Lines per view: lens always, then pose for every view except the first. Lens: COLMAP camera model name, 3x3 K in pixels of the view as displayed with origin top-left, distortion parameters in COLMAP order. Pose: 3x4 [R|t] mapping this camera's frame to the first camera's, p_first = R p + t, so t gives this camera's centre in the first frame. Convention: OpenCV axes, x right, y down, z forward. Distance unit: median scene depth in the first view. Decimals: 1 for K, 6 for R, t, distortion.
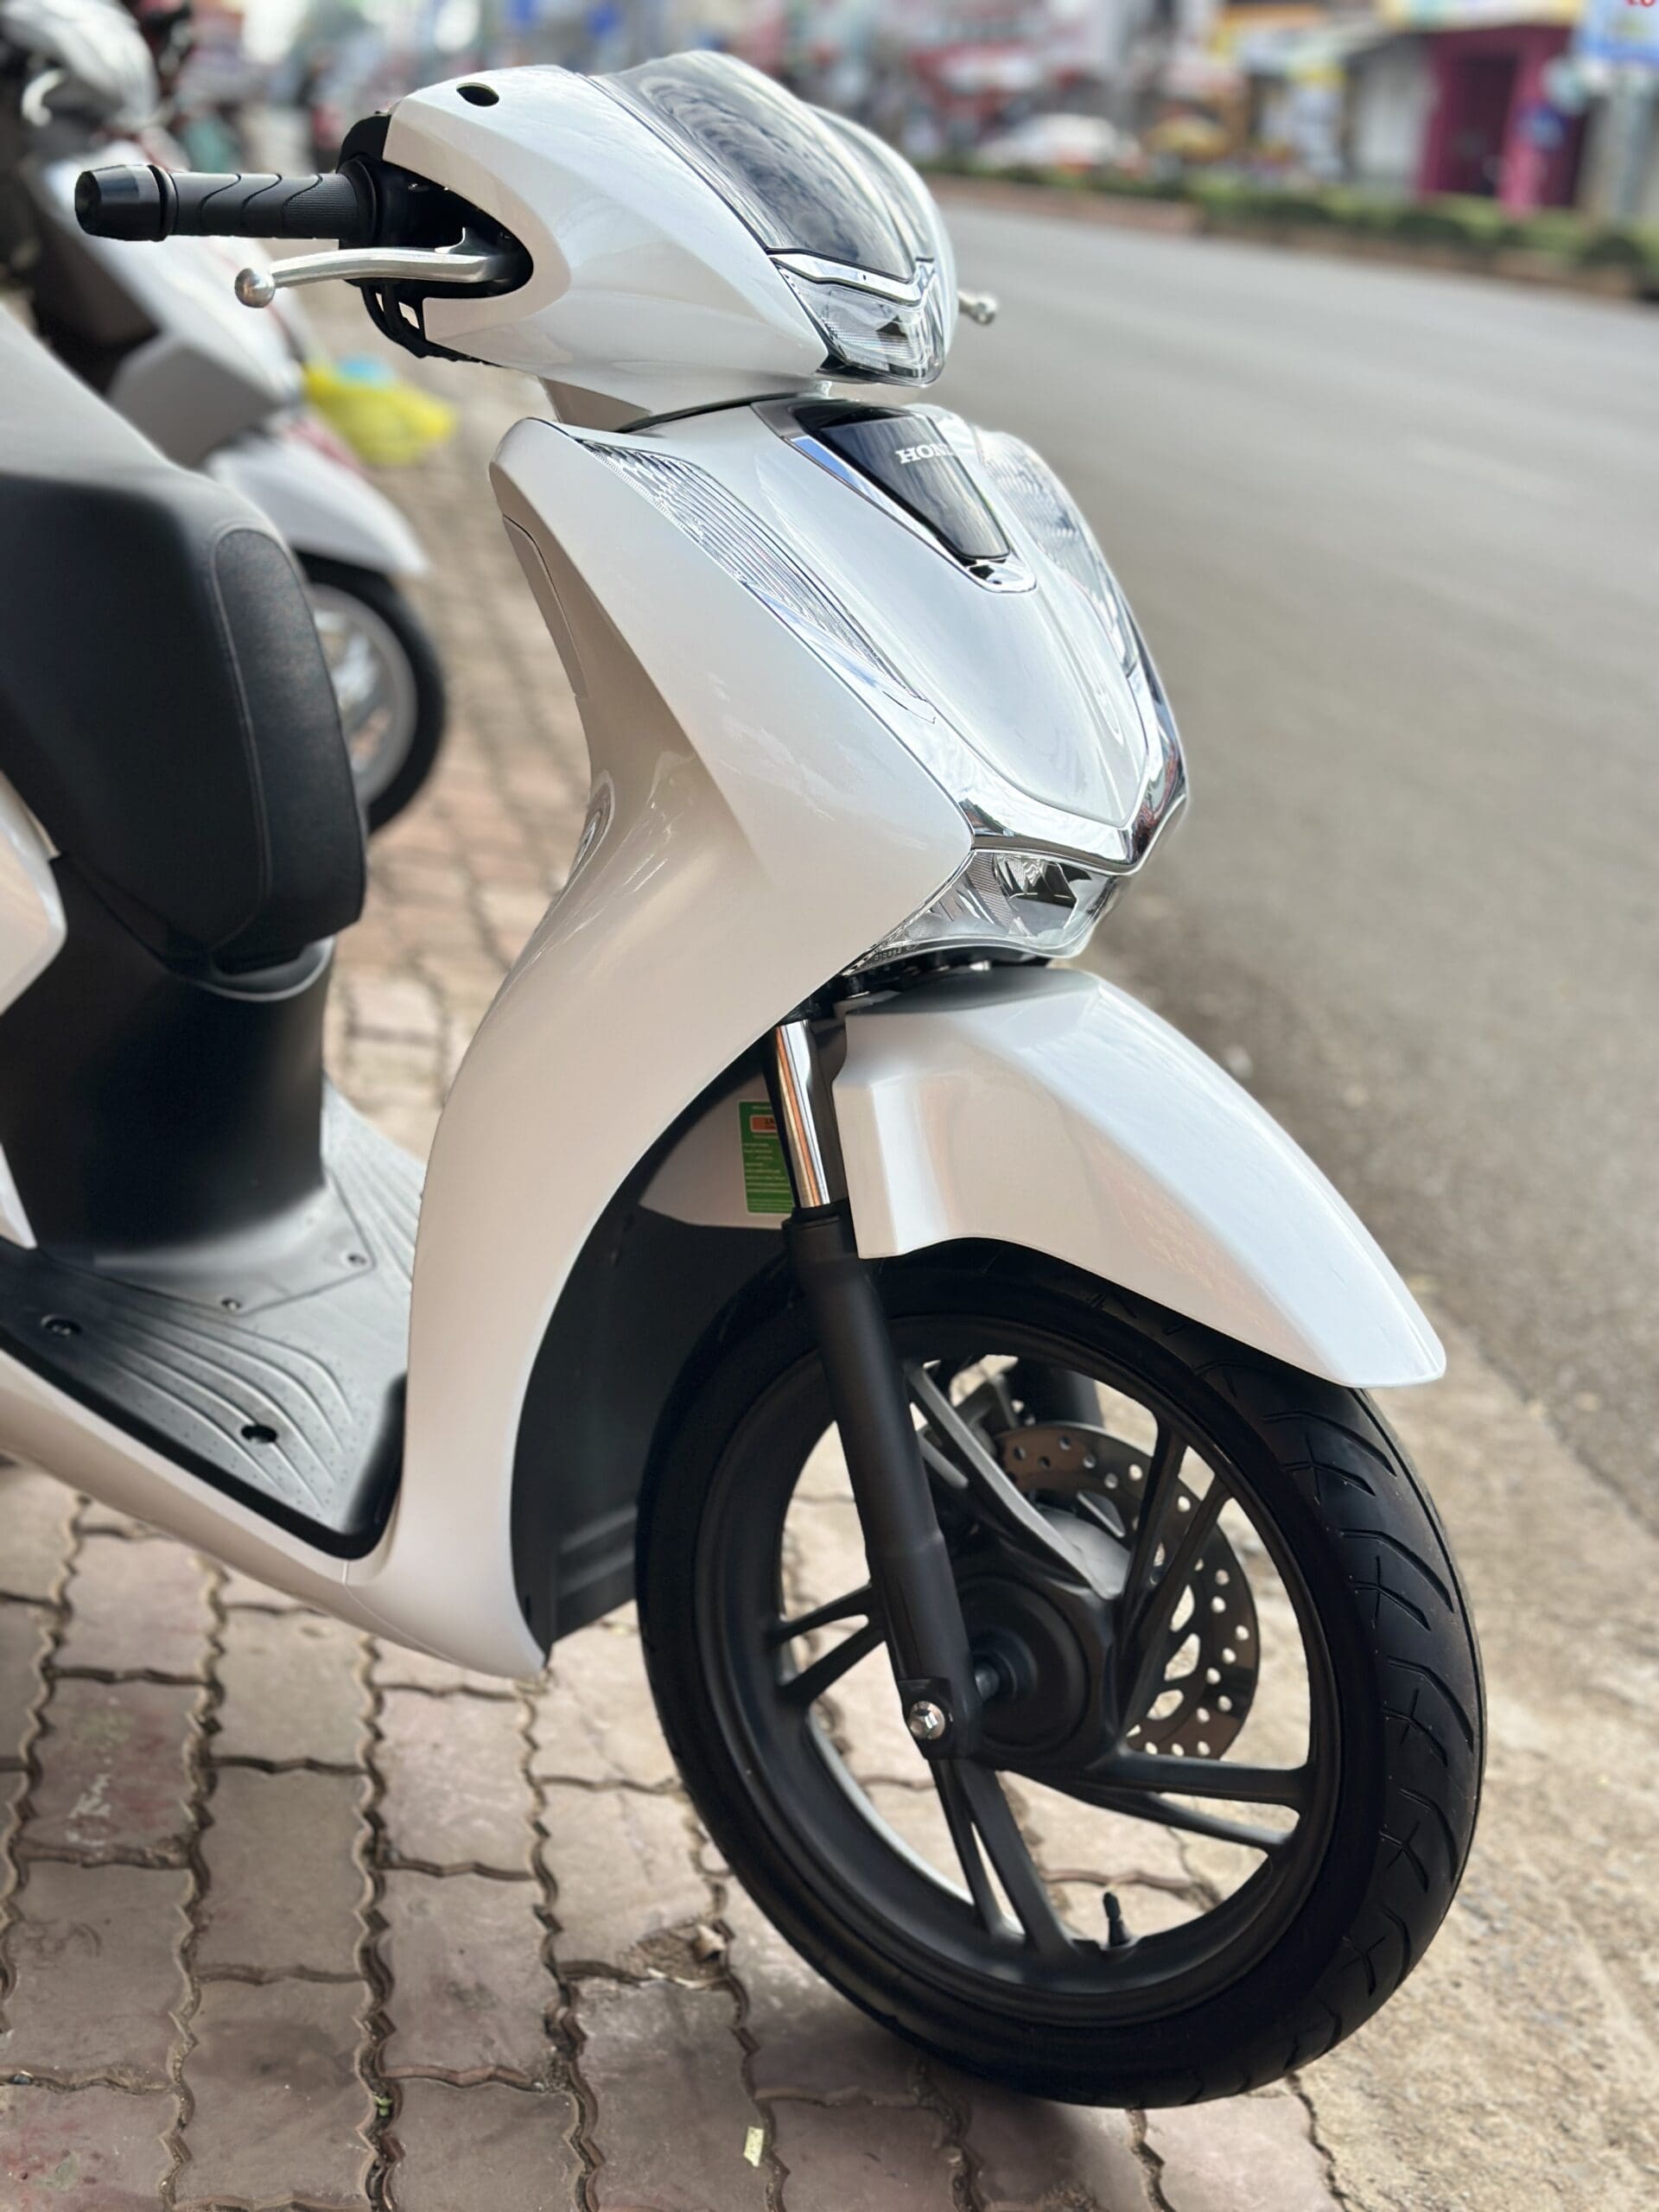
lens RADIAL K [[3057.3, 0, 811.3], [0, 3057.3, 1083.1], [0, 0, 1]] dist [0.242617, -0.436929]
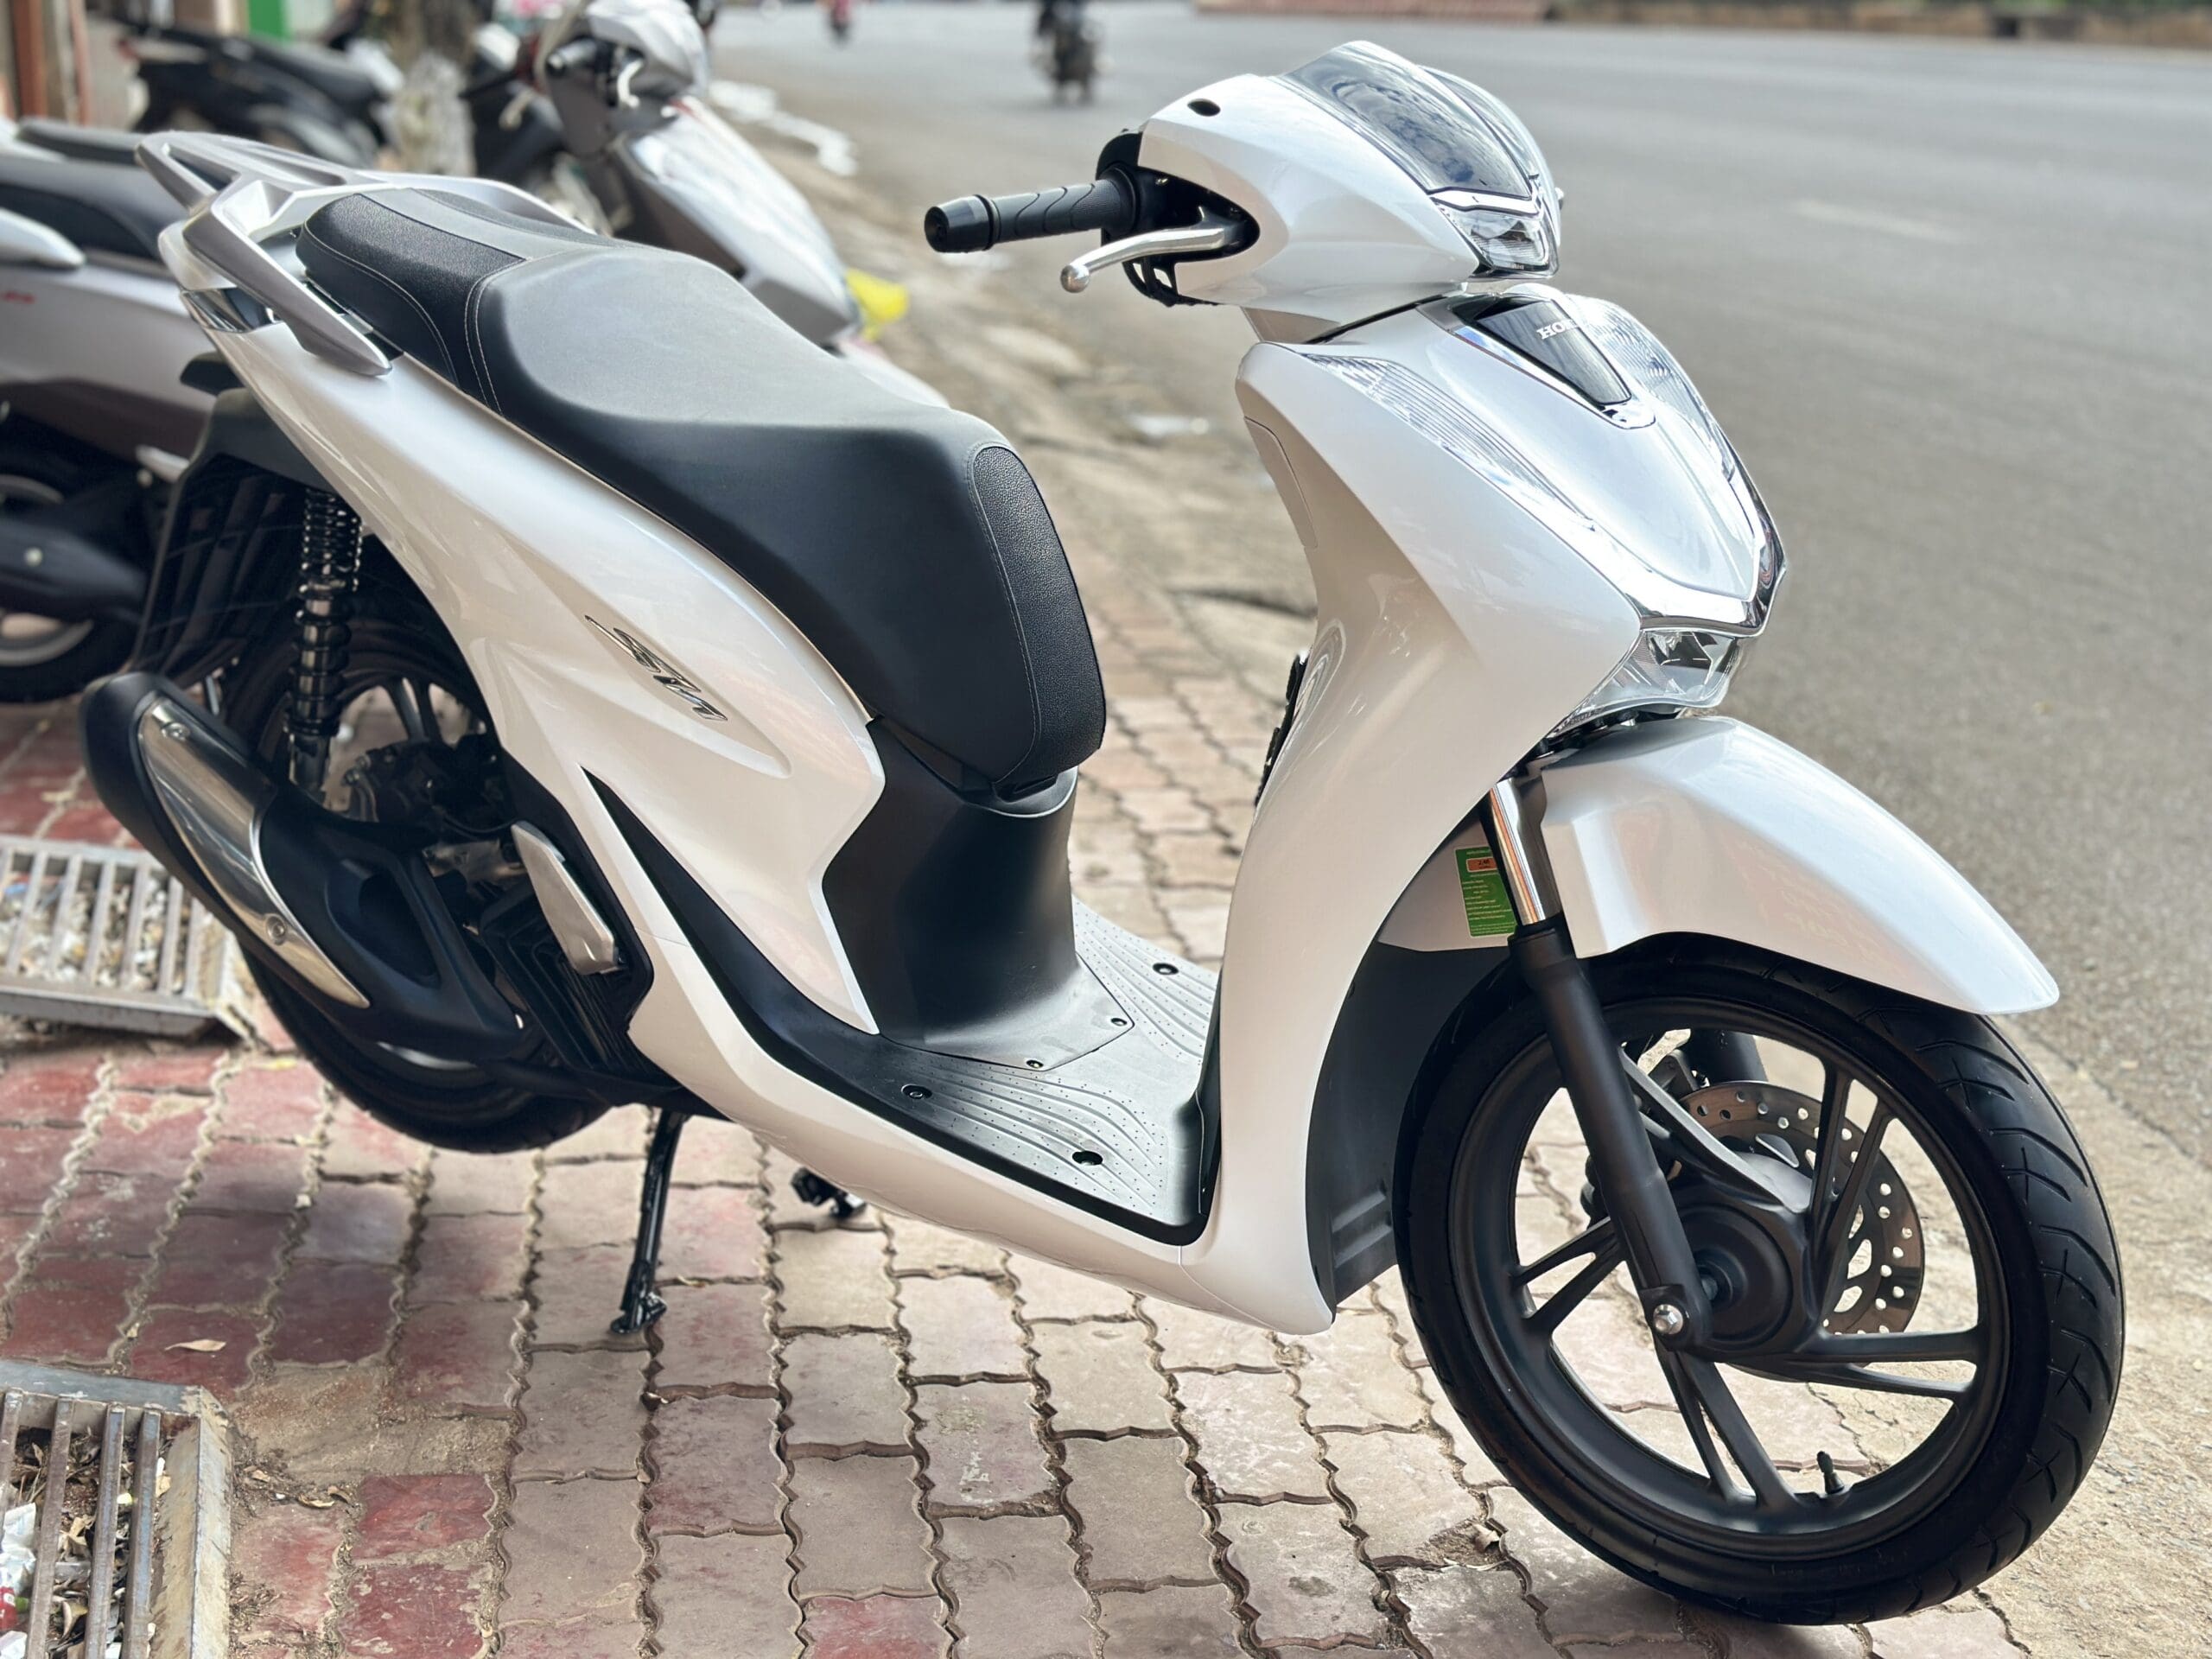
lens RADIAL K [[3057.3, 0, 1106.0], [0, 3057.3, 829.5], [0, 0, 1]] dist [0.242617, -0.436929]
pose [[0.993100, -0.109707, -0.041422, -0.107476], [0.108700, 0.993739, -0.025843, 0.014048], [0.043998, 0.021162, 0.998807, -0.256751]]
